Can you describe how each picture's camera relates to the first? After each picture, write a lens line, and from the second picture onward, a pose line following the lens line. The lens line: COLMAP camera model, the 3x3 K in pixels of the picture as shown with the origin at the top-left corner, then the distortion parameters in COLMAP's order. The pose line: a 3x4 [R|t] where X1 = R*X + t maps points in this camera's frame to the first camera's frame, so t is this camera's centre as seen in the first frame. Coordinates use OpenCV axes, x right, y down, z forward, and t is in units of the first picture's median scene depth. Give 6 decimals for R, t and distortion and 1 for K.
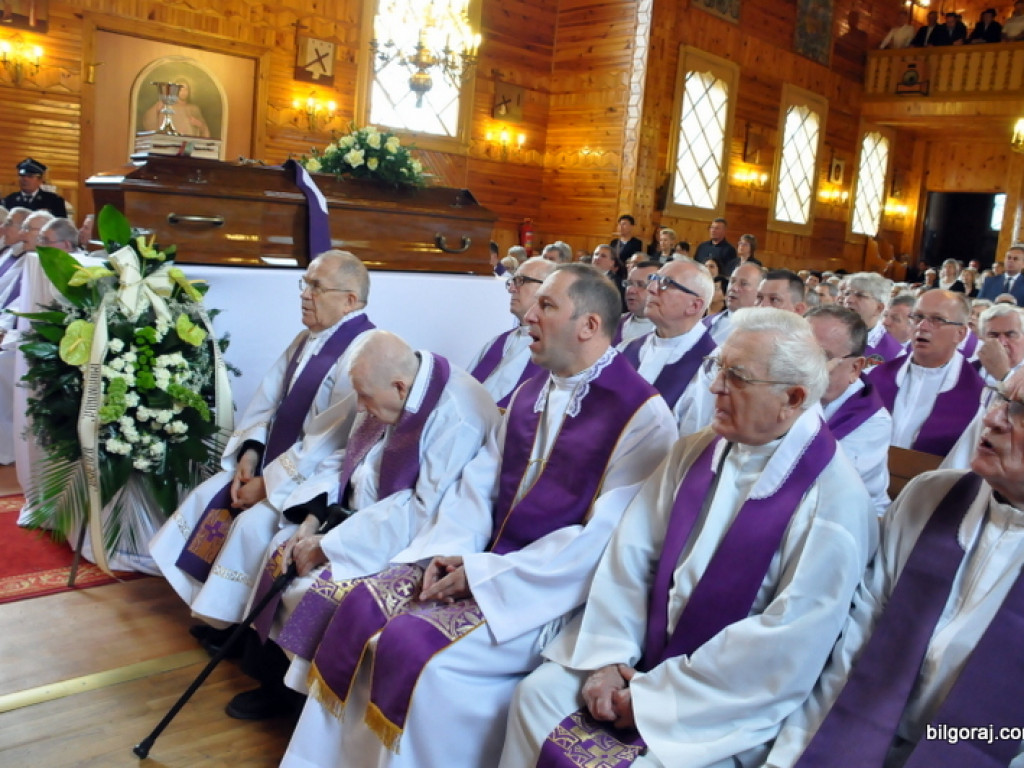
lens RADIAL K [[893.0, 0, 512.0], [0, 893.0, 384.0], [0, 0, 1]] dist [-0.163400, 0.109625]
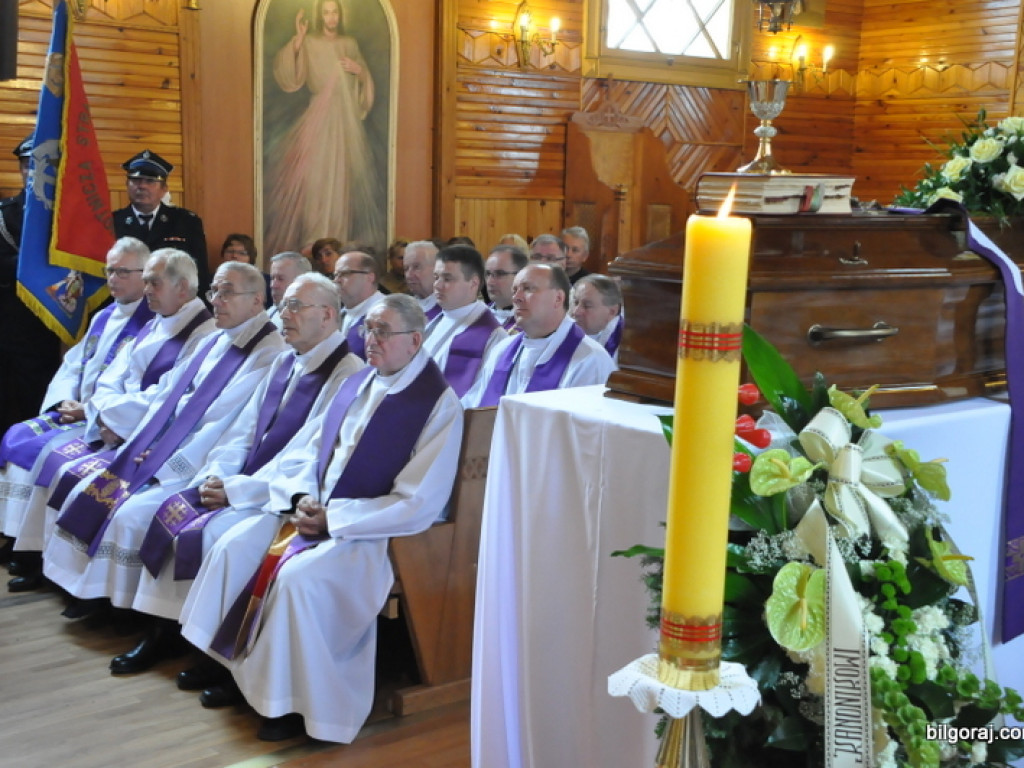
lens RADIAL K [[1384.4, 0, 515.3], [0, 1384.4, 394.4], [0, 0, 1]] dist [0.013145, 0.472285]
pose [[0.996608, -0.048973, -0.066134, -0.226166], [0.048339, 0.998769, -0.011150, -0.065432], [0.066599, 0.007915, 0.997748, 0.049204]]
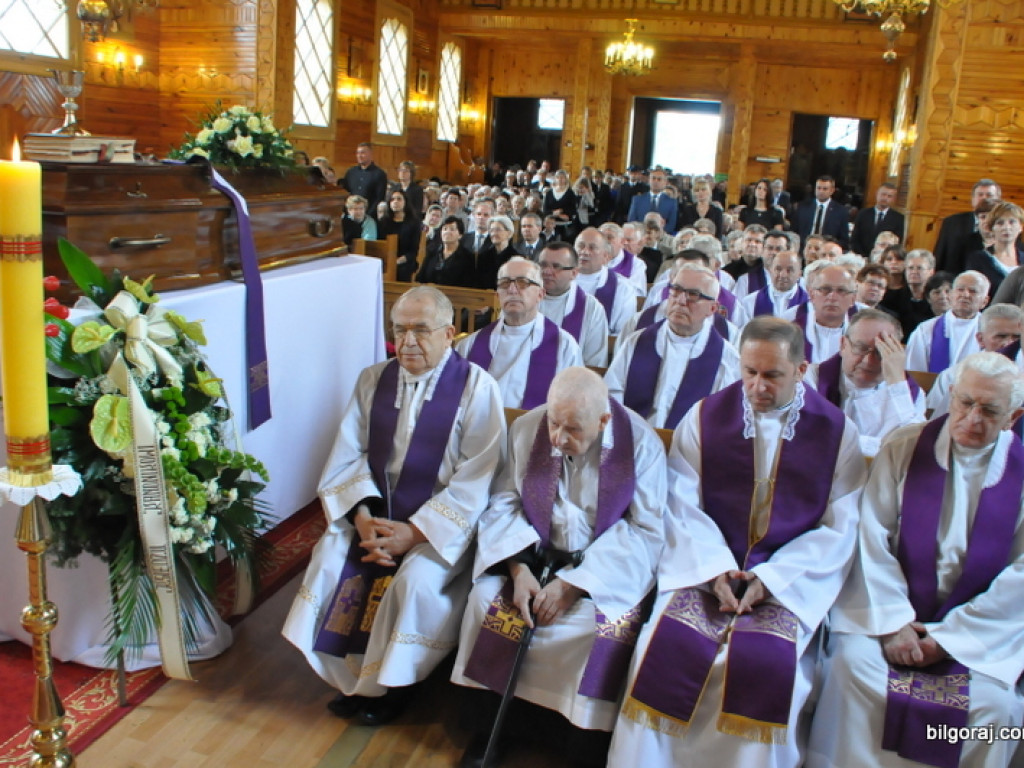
lens RADIAL K [[893.0, 0, 512.0], [0, 893.0, 384.0], [0, 0, 1]] dist [-0.163400, 0.109625]
pose [[0.857795, -0.152698, 0.490786, -0.211624], [0.093312, 0.985249, 0.143450, -0.061144], [-0.505451, -0.077254, 0.859390, 0.042403]]
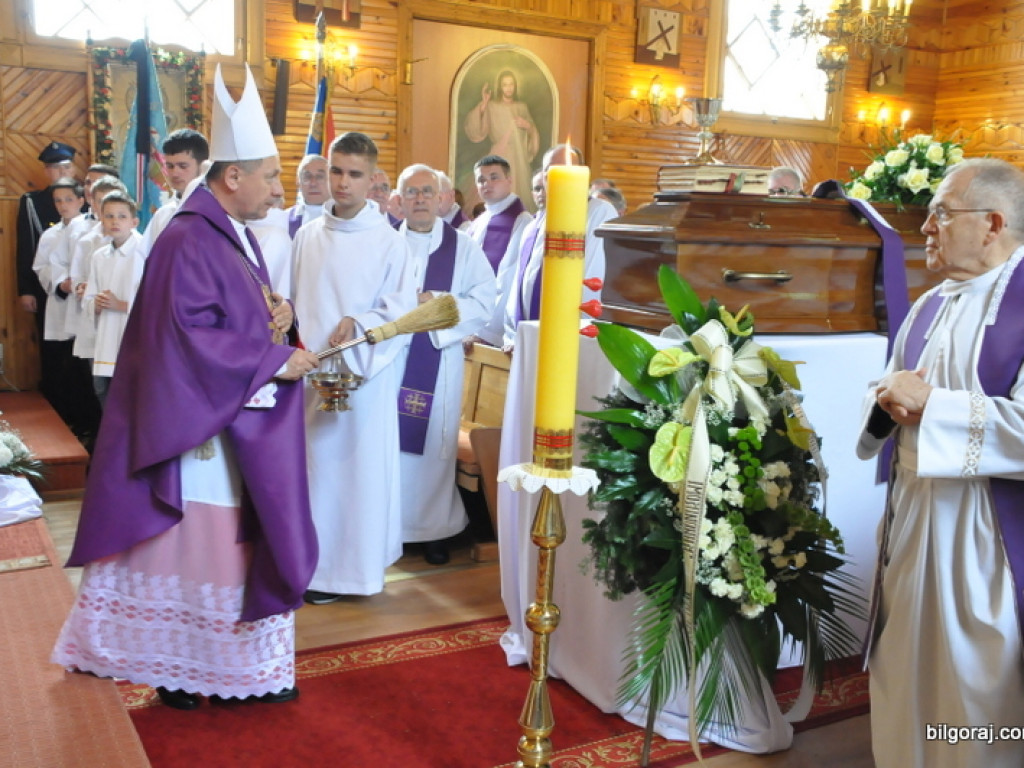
lens RADIAL K [[1082.0, 0, 512.0], [0, 1082.0, 384.0], [0, 0, 1]] dist [-0.083103, 0.223335]
pose [[0.970061, -0.017761, -0.242210, -0.150355], [0.011396, 0.999553, -0.027655, -0.030713], [0.242593, 0.024067, 0.969830, 0.013341]]
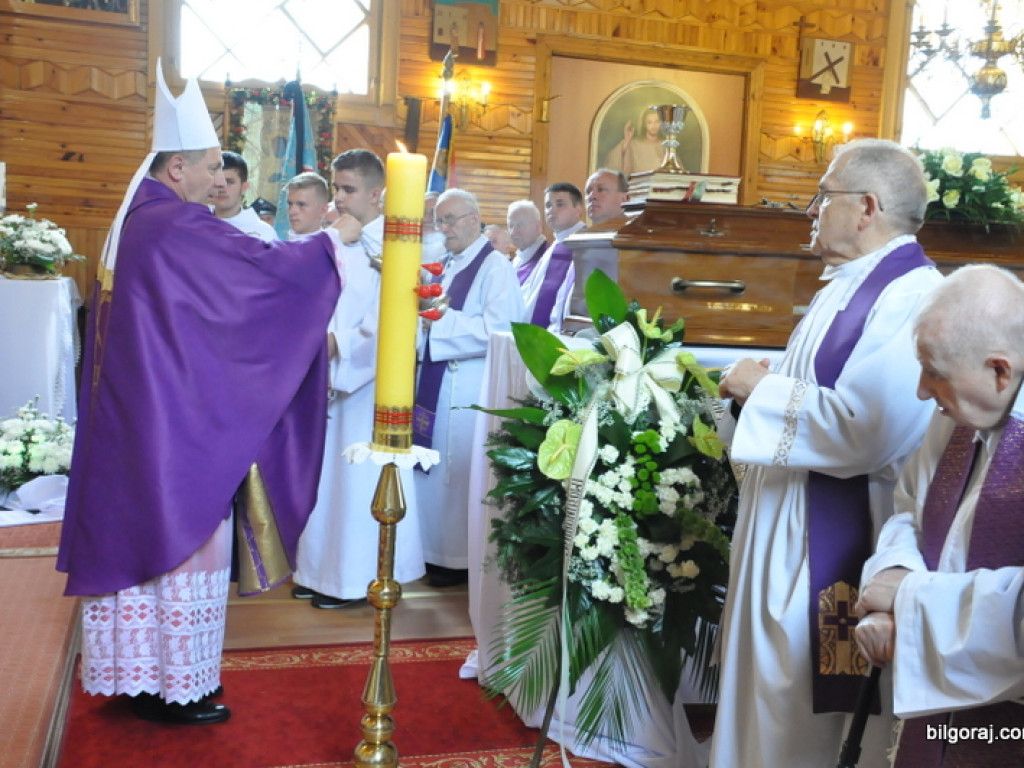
lens RADIAL K [[1162.2, 0, 512.0], [0, 1162.2, 384.0], [0, 0, 1]] dist [-0.048314, 0.263398]
pose [[0.896886, -0.001326, -0.442259, -0.033134], [-0.041985, 0.995224, -0.088128, -0.004925], [0.440264, 0.097609, 0.892547, 0.023249]]
